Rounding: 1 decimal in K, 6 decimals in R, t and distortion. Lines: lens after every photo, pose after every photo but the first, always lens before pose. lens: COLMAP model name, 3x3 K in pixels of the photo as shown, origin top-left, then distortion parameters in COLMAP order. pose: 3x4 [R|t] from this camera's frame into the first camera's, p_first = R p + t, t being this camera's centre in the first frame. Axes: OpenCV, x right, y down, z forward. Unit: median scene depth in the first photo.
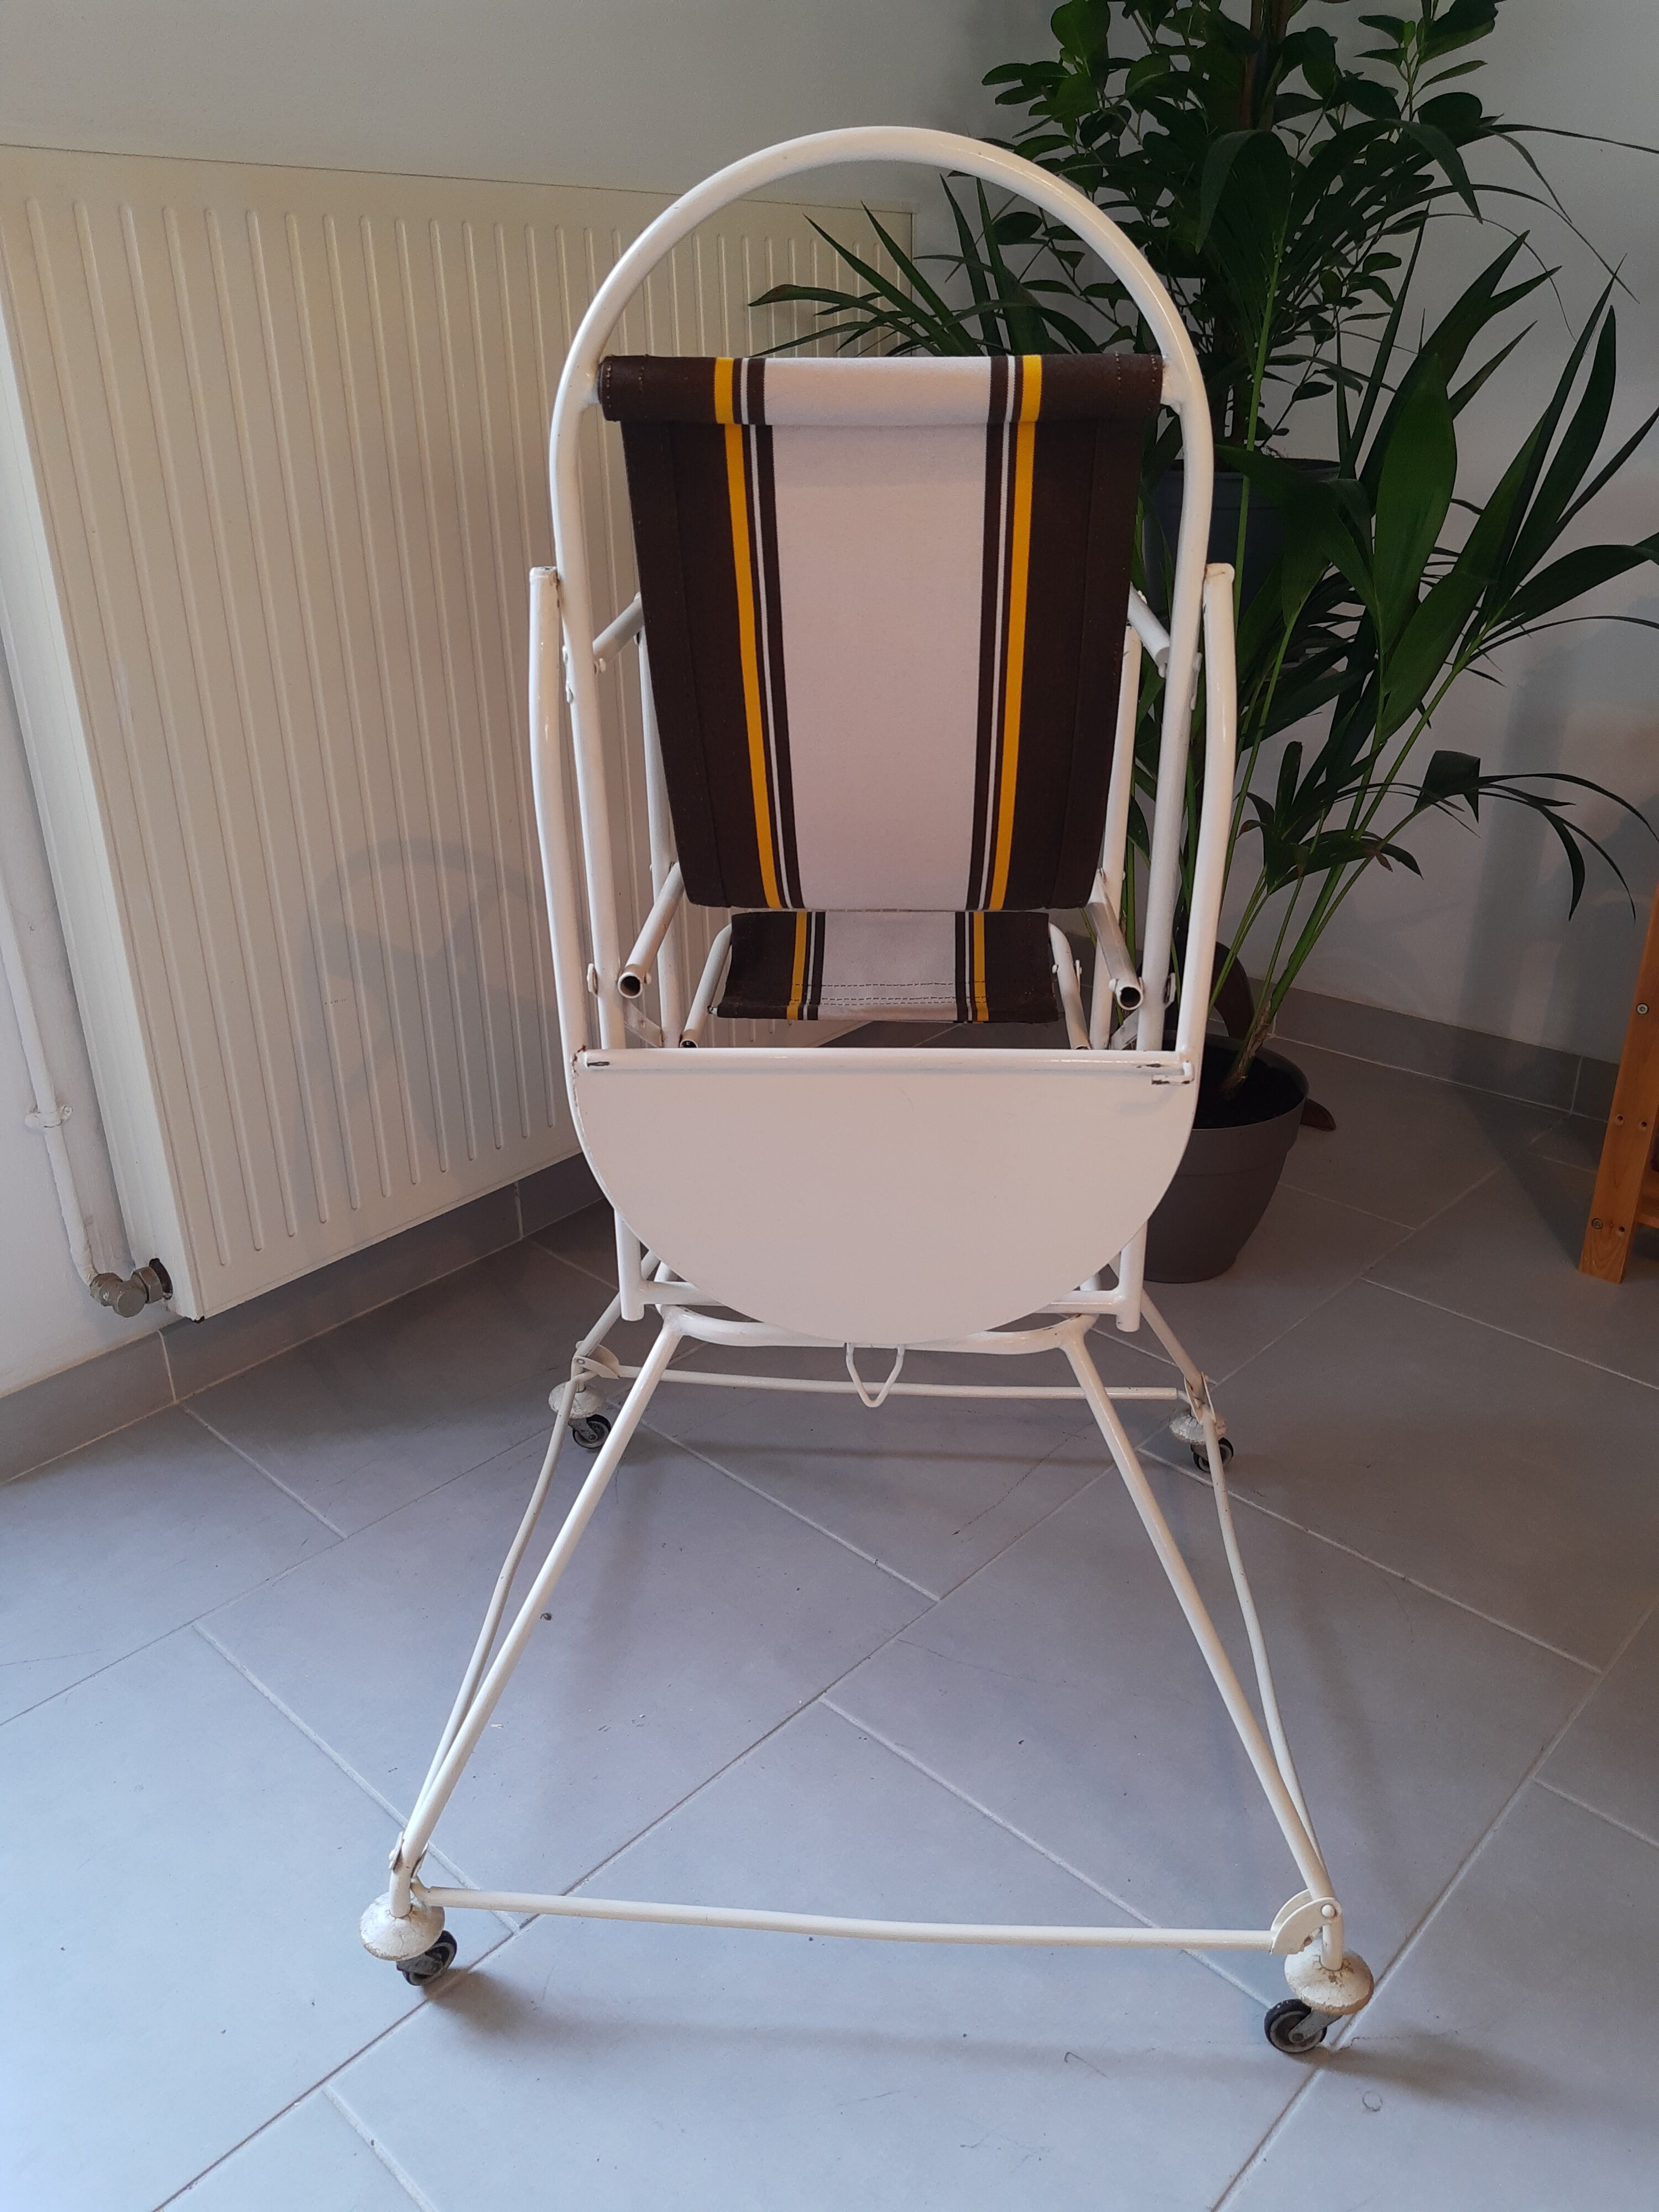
lens RADIAL K [[1710.9, 0, 837.8], [0, 1710.9, 1106.4], [0, 0, 1]] dist [0.001293, -0.020820]
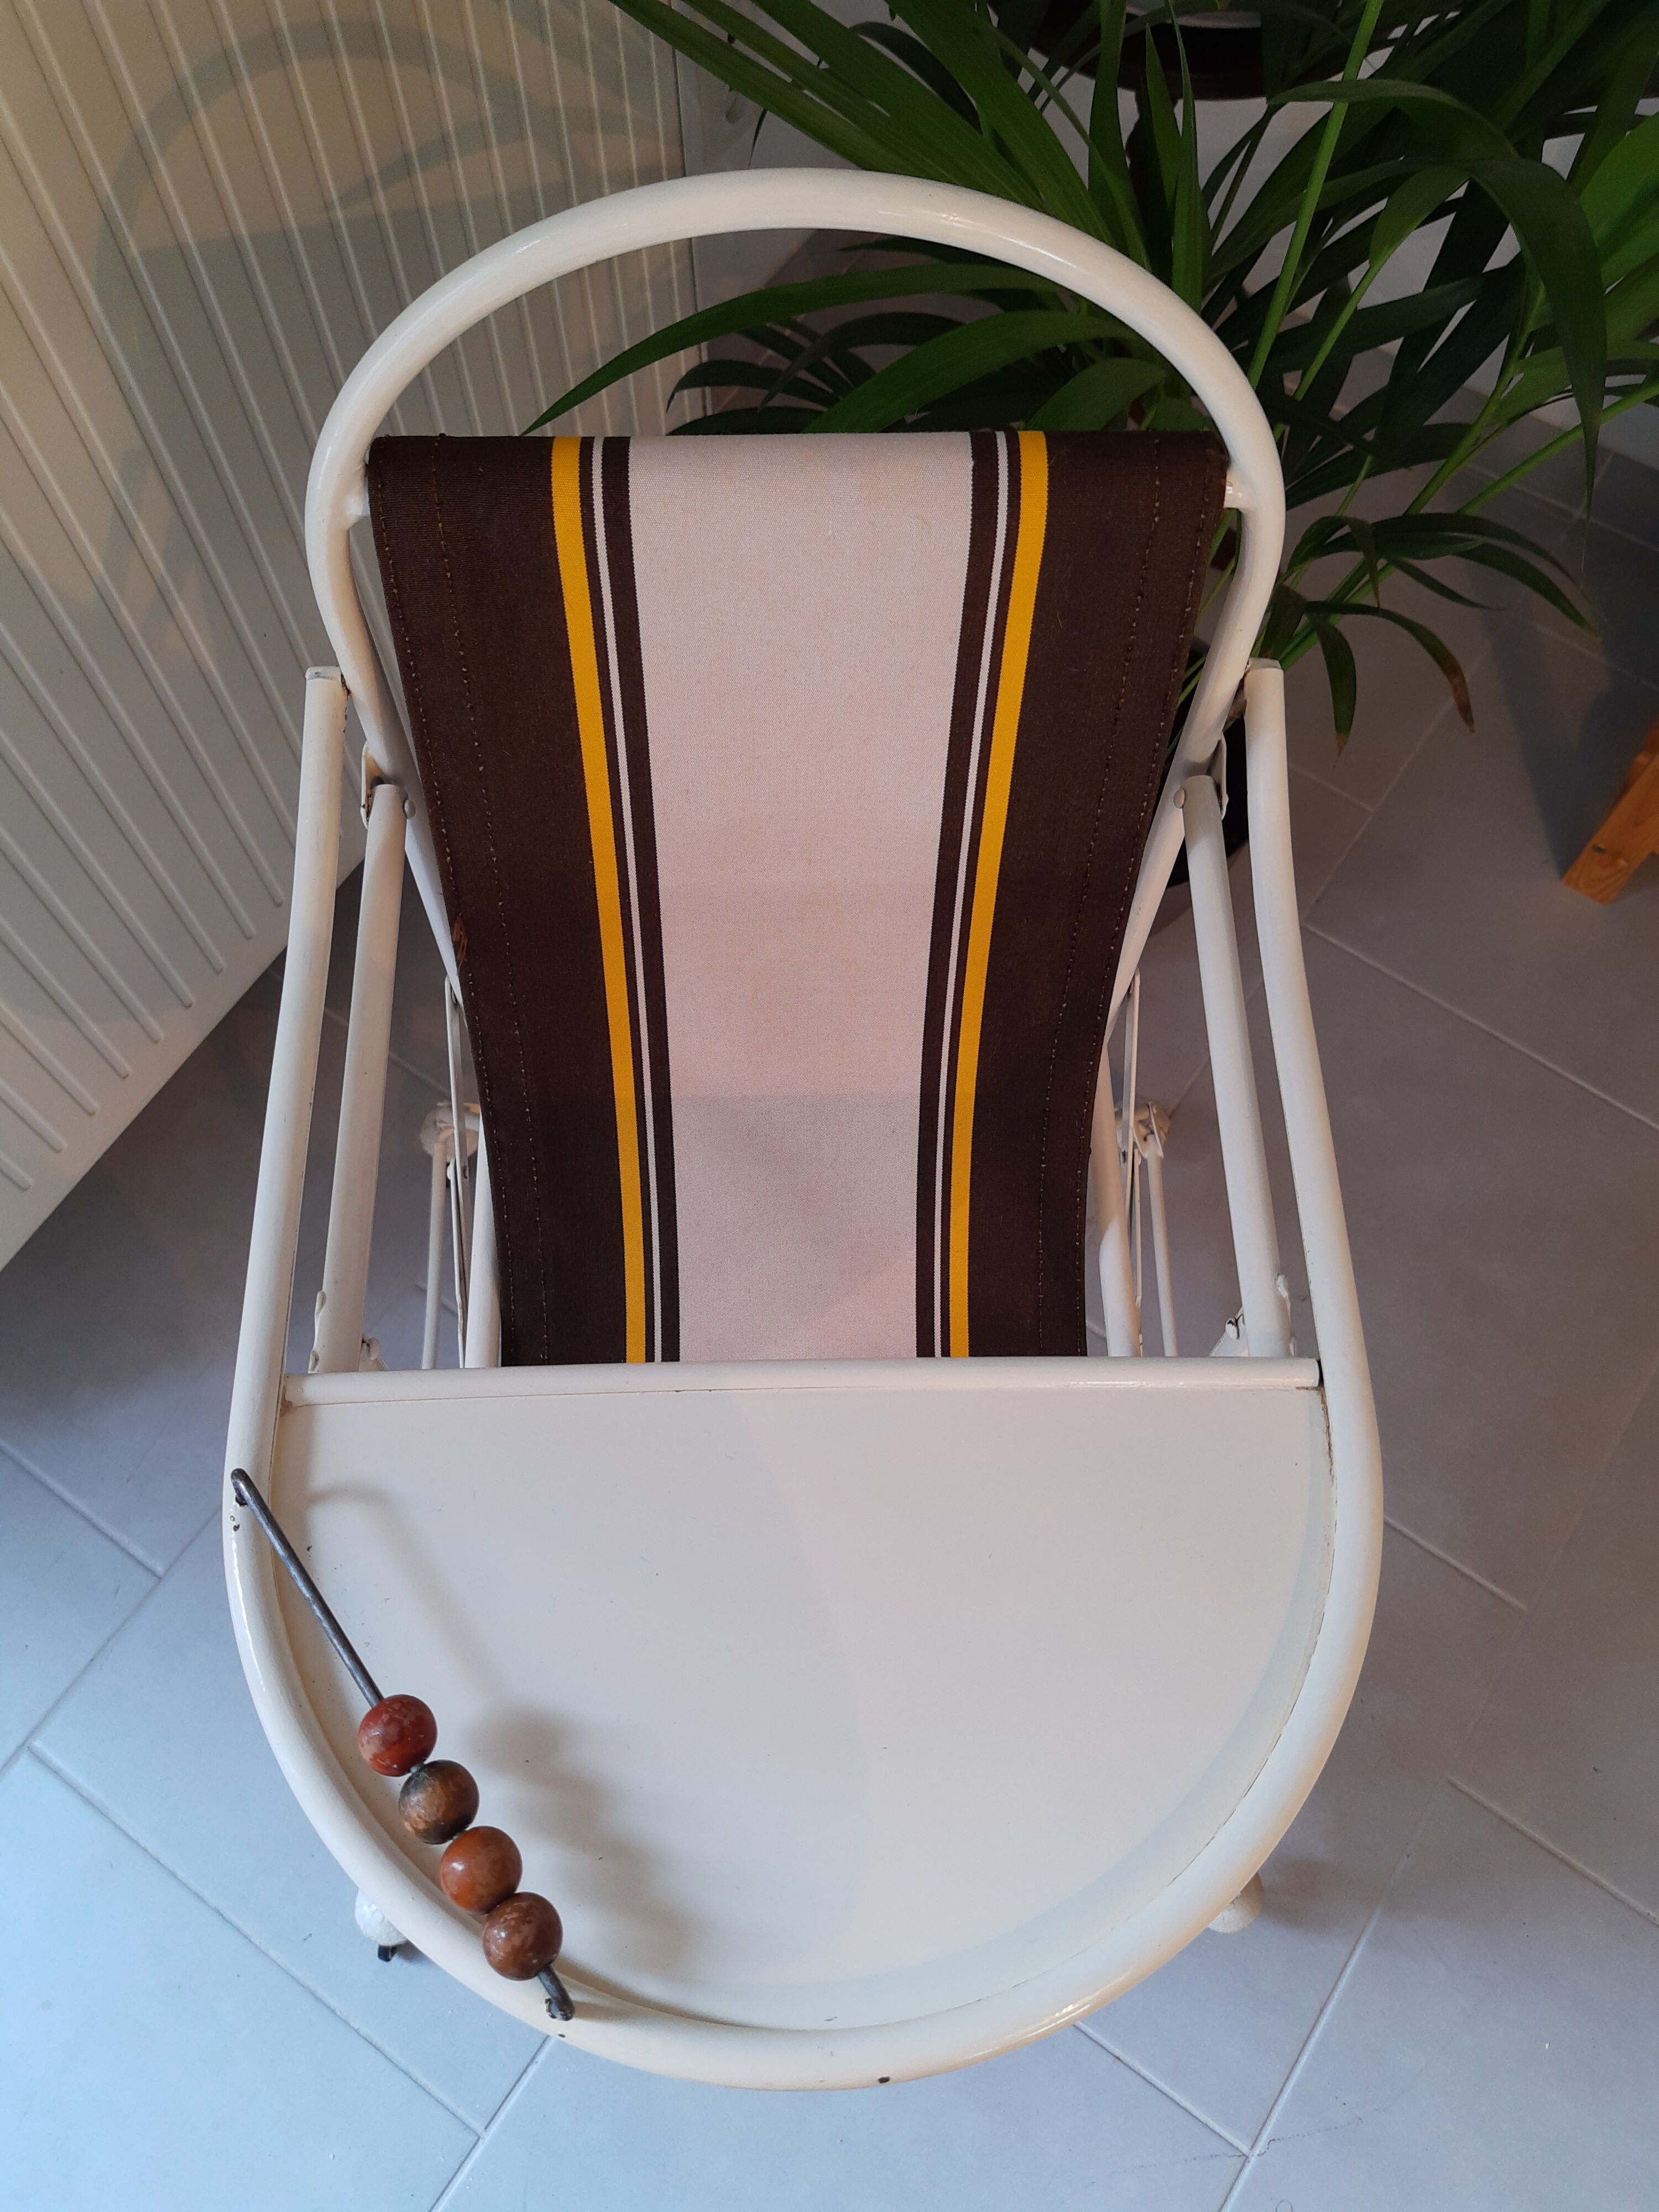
lens RADIAL K [[1710.9, 0, 826.1], [0, 1710.9, 1109.8], [0, 0, 1]] dist [0.001293, -0.020820]
pose [[0.990015, -0.121451, 0.071549, 0.012143], [0.042164, 0.739496, 0.671839, -0.429885], [-0.134506, -0.662115, 0.737233, 0.405584]]
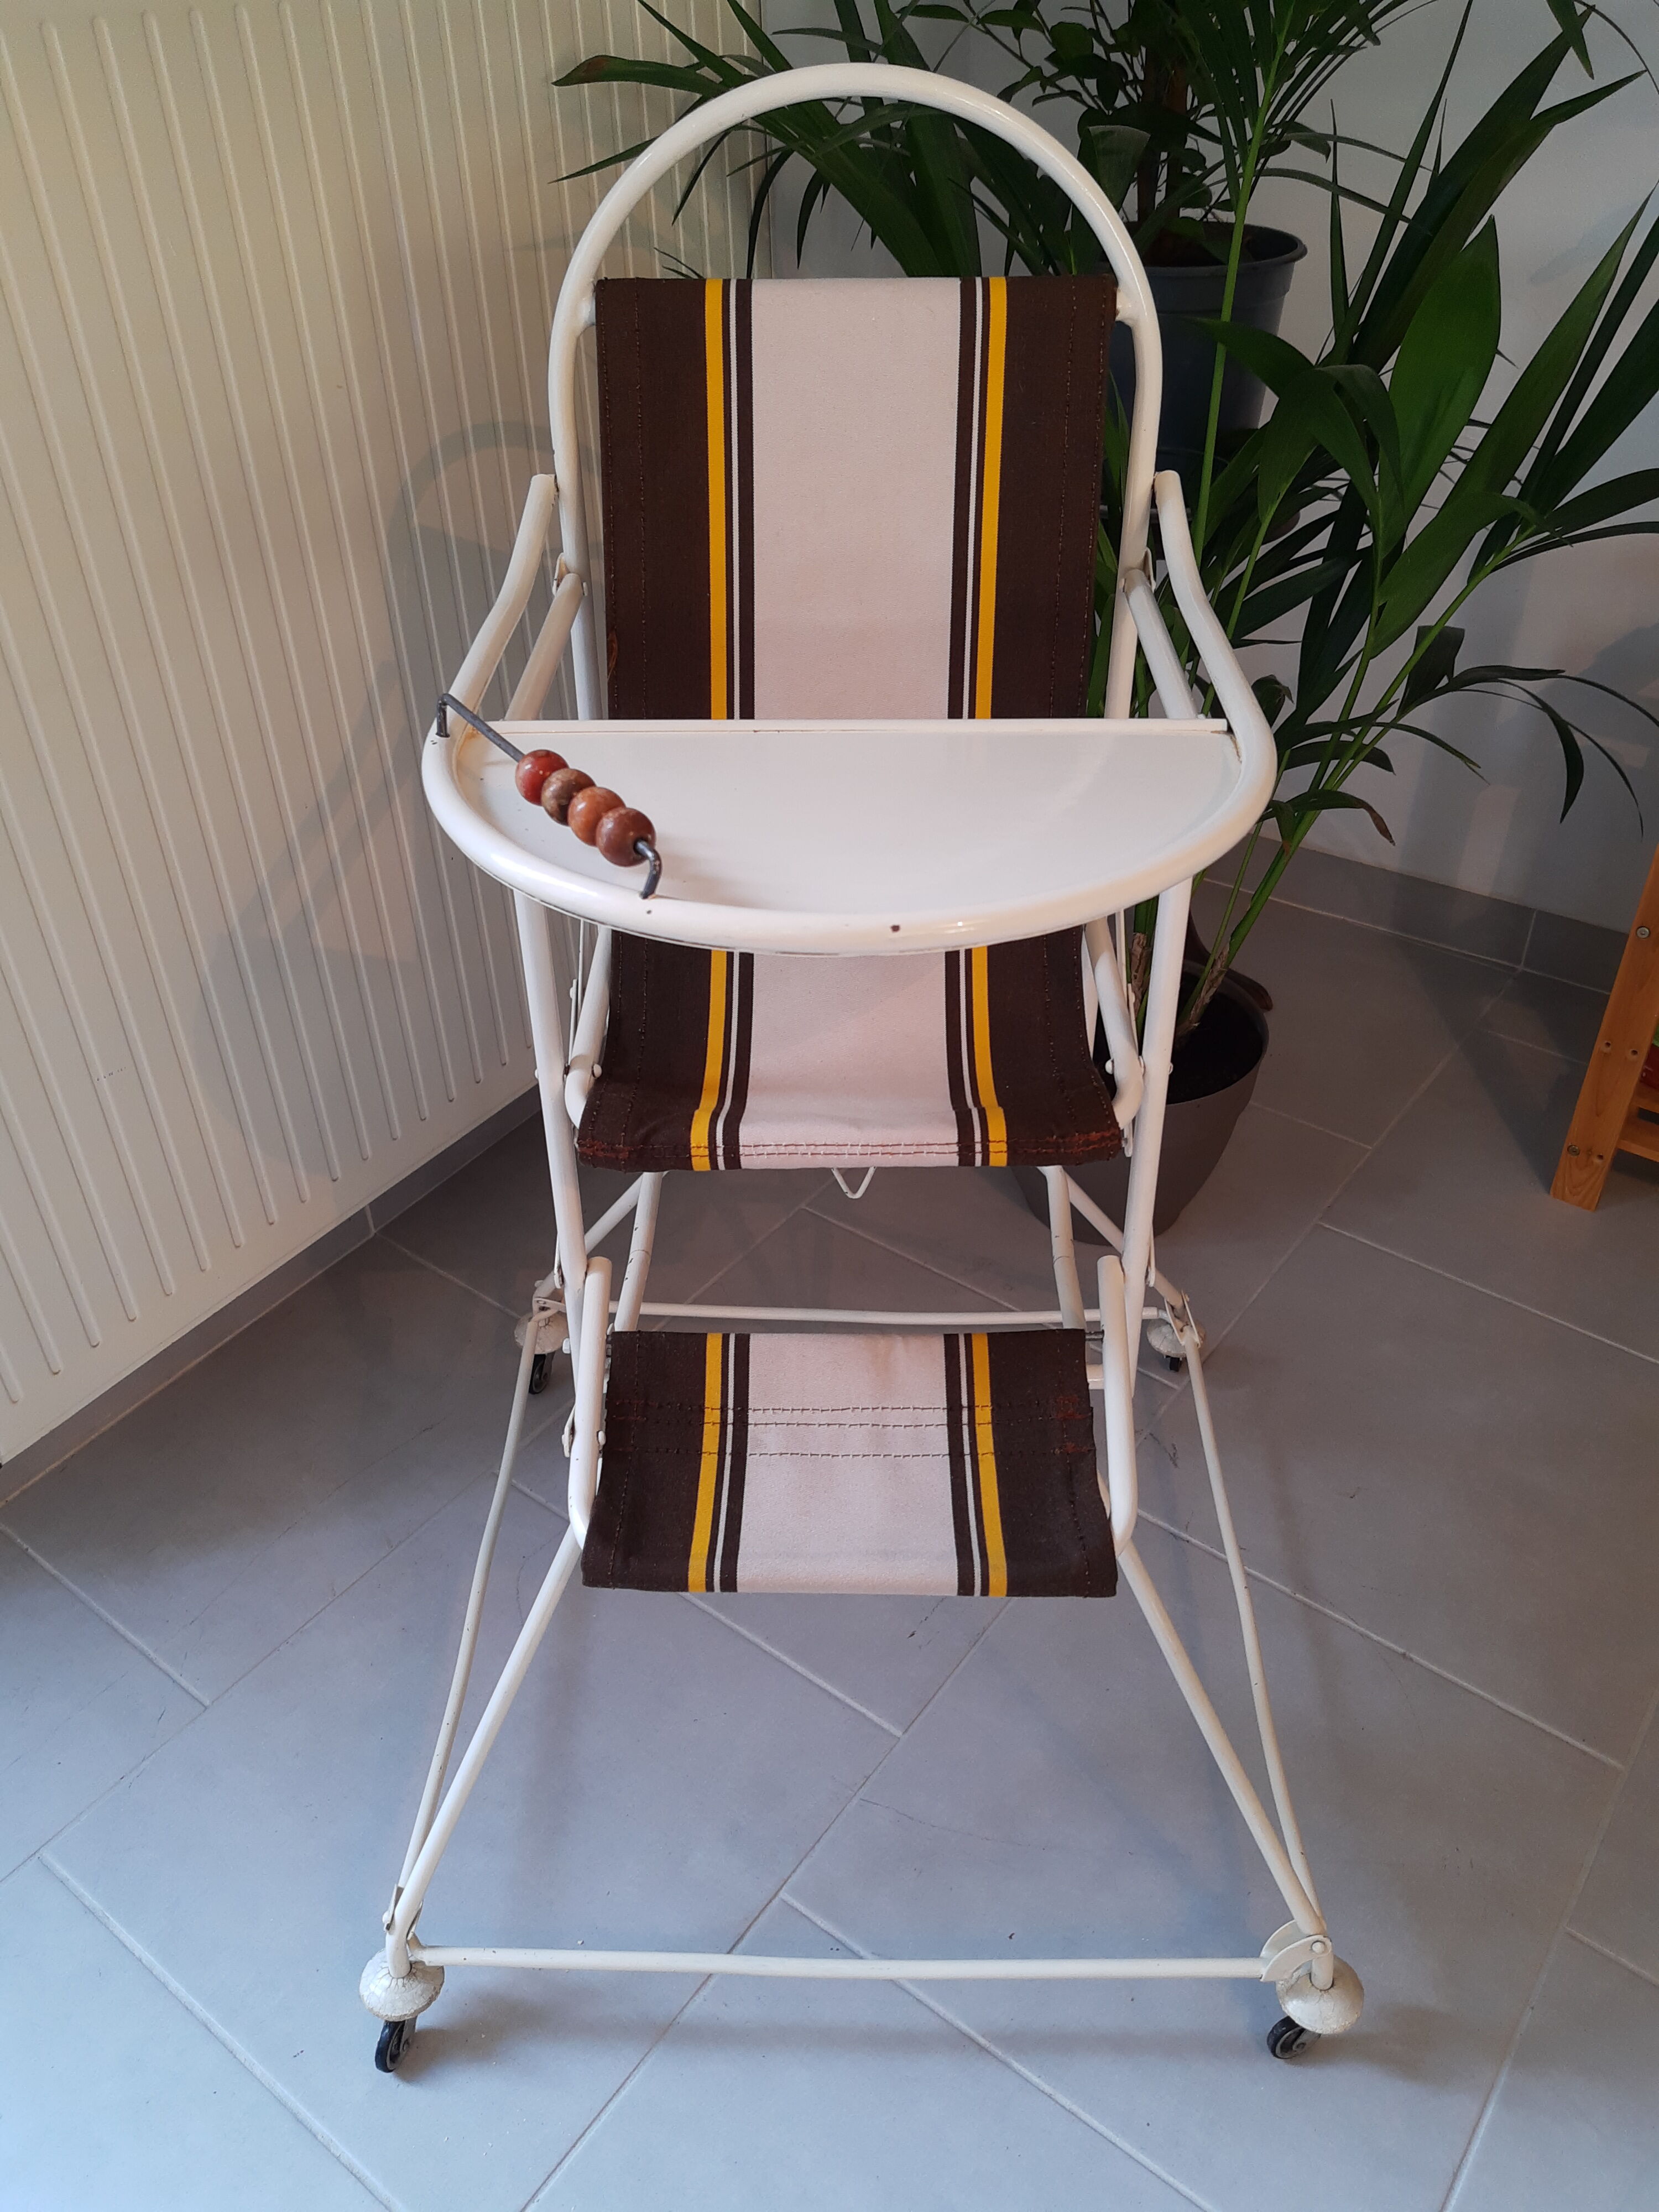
lens RADIAL K [[1710.9, 0, 840.0], [0, 1710.9, 1101.5], [0, 0, 1]] dist [0.001293, -0.020820]
pose [[0.994279, -0.068170, 0.082235, -0.018875], [0.049458, 0.976182, 0.211240, -0.182561], [-0.094677, -0.205964, 0.973969, 0.168301]]
